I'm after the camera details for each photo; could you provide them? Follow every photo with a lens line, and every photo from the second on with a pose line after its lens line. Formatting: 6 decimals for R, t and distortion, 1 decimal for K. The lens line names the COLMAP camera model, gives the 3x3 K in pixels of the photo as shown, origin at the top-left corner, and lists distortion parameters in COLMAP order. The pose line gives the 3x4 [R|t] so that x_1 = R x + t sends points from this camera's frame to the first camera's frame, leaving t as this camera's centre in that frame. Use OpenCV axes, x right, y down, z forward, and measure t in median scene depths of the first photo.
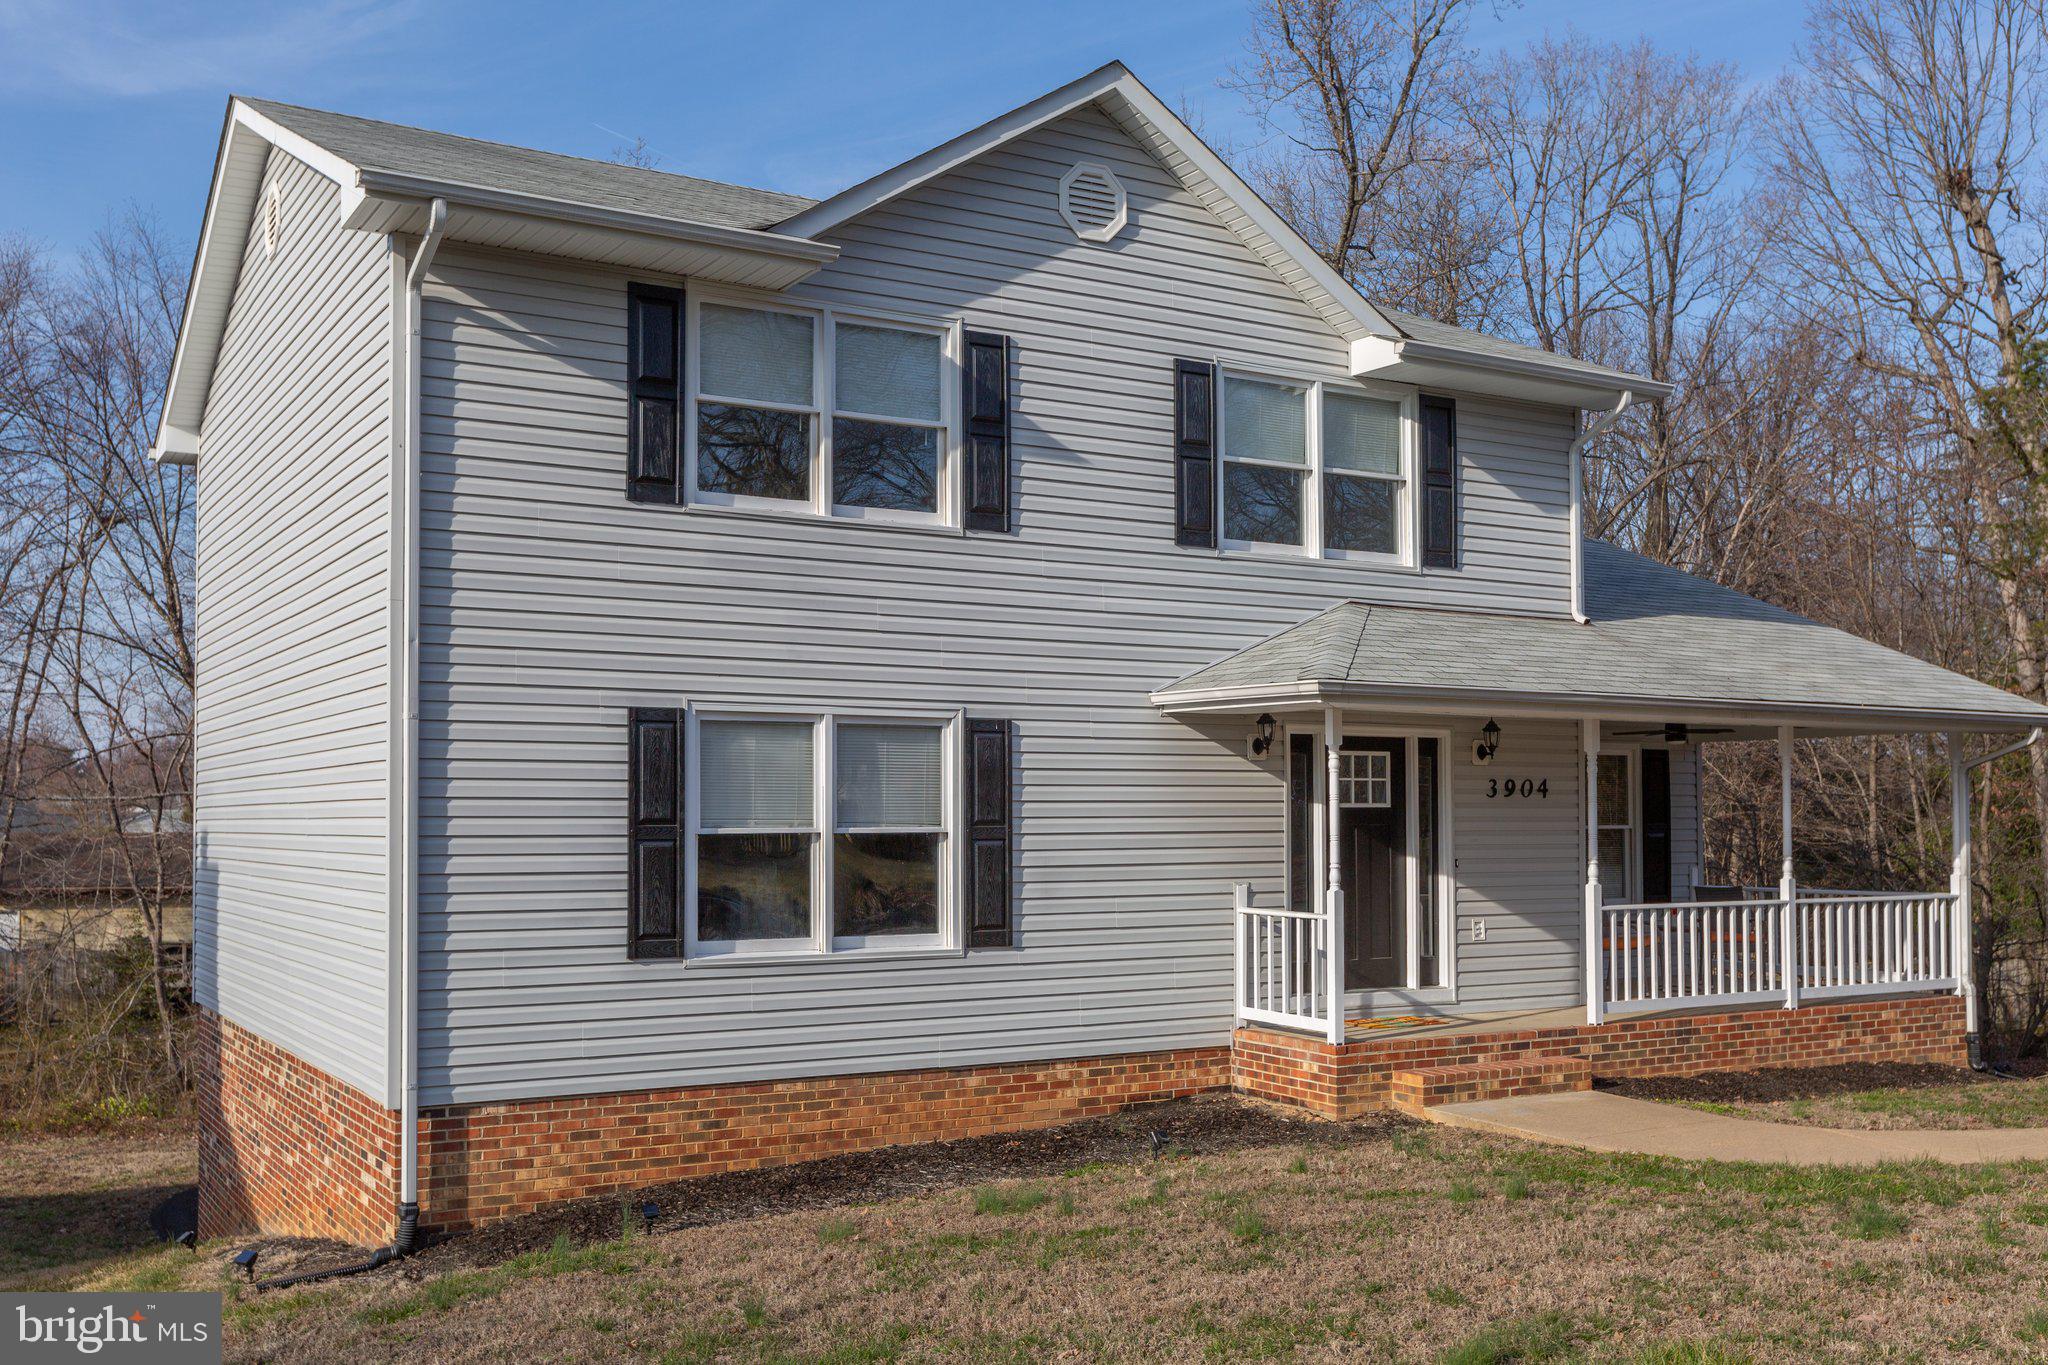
lens RADIAL K [[1931.3, 0, 986.4], [0, 1931.3, 772.1], [0, 0, 1]] dist [0.000407, 0.000000]
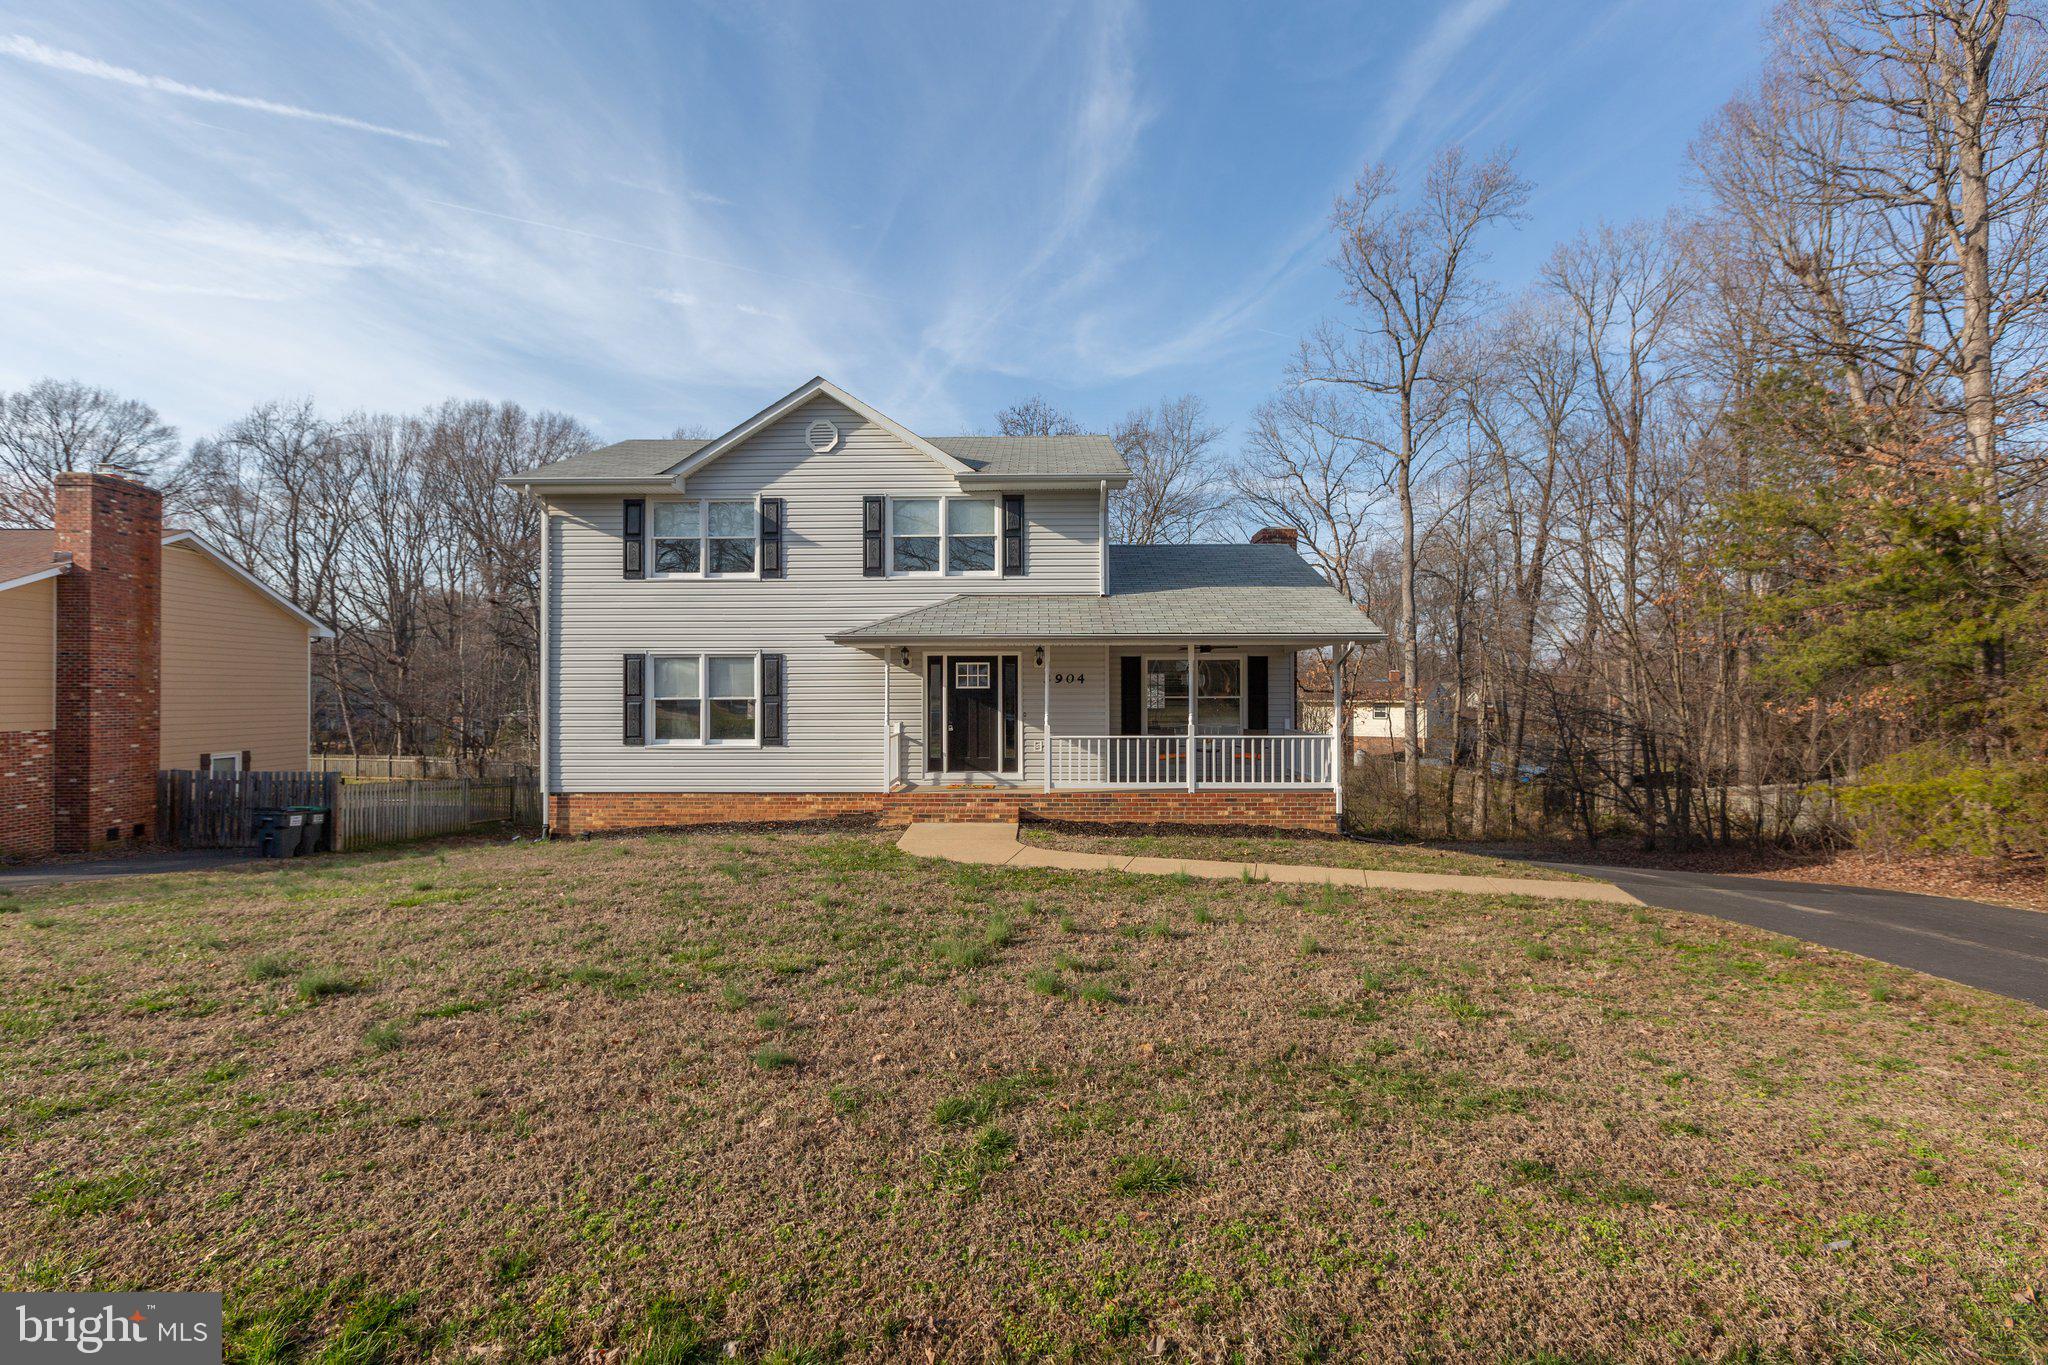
lens RADIAL K [[897.1, 0, 1000.2], [0, 897.1, 685.1], [0, 0, 1]] dist [0.002899, 0.001364]
pose [[0.847012, -0.006013, -0.531539, 0.824650], [0.014407, 0.999828, 0.011647, 0.003328], [0.531378, -0.017524, 0.846954, 0.169436]]
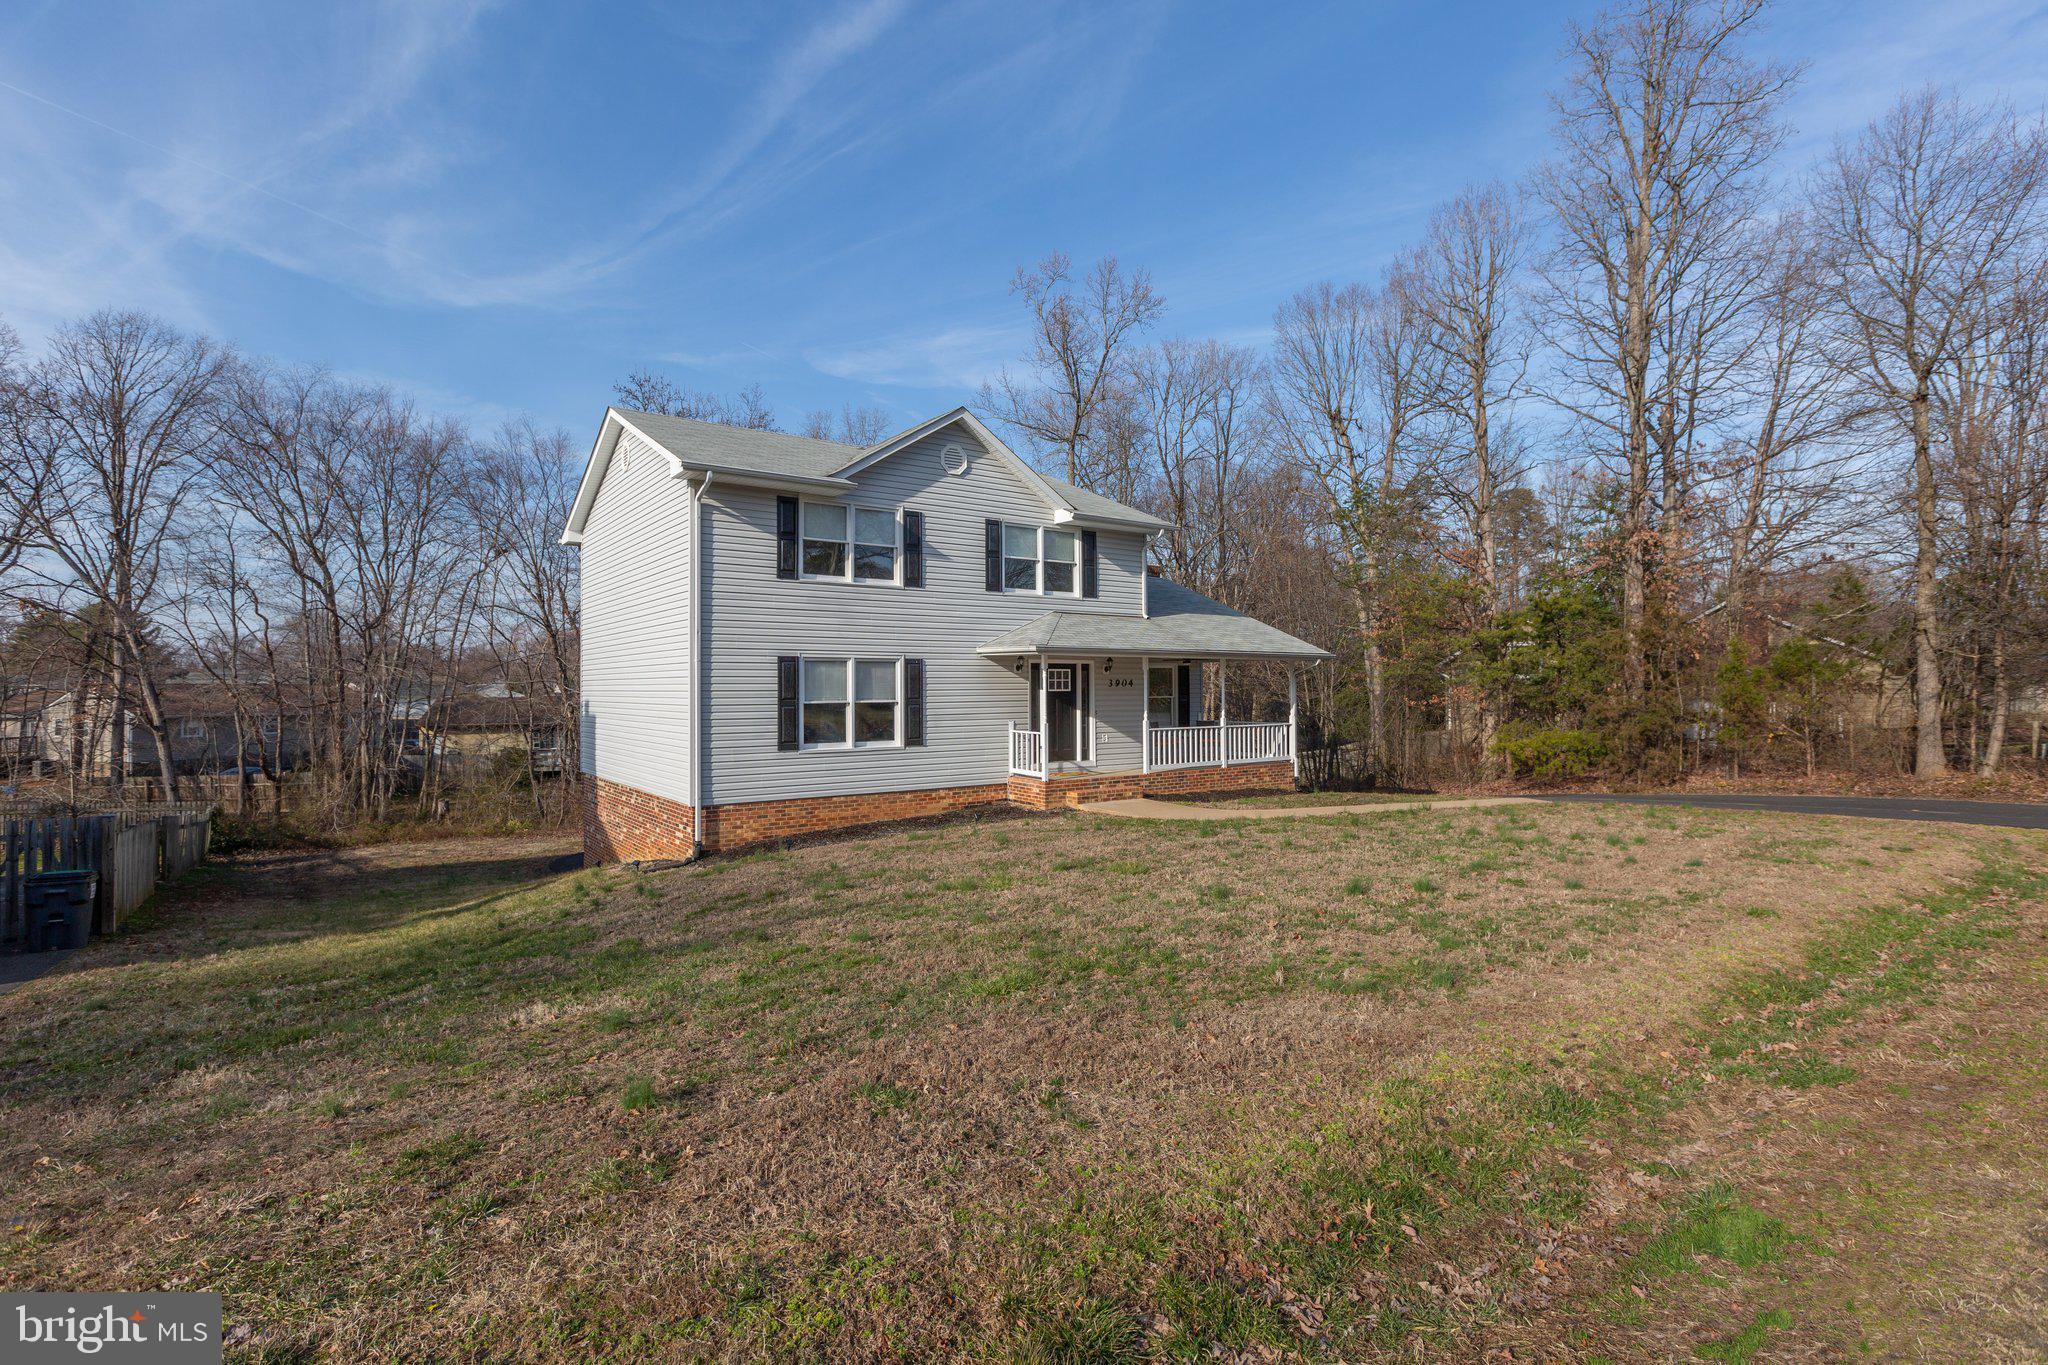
lens RADIAL K [[966.4, 0, 993.6], [0, 966.4, 674.9], [0, 0, 1]] dist [-0.003588, 0.000386]
pose [[0.996752, -0.001096, 0.080523, 0.003329], [0.000143, 0.999930, 0.011848, -0.020115], [-0.080530, -0.011798, 0.996682, -0.303288]]
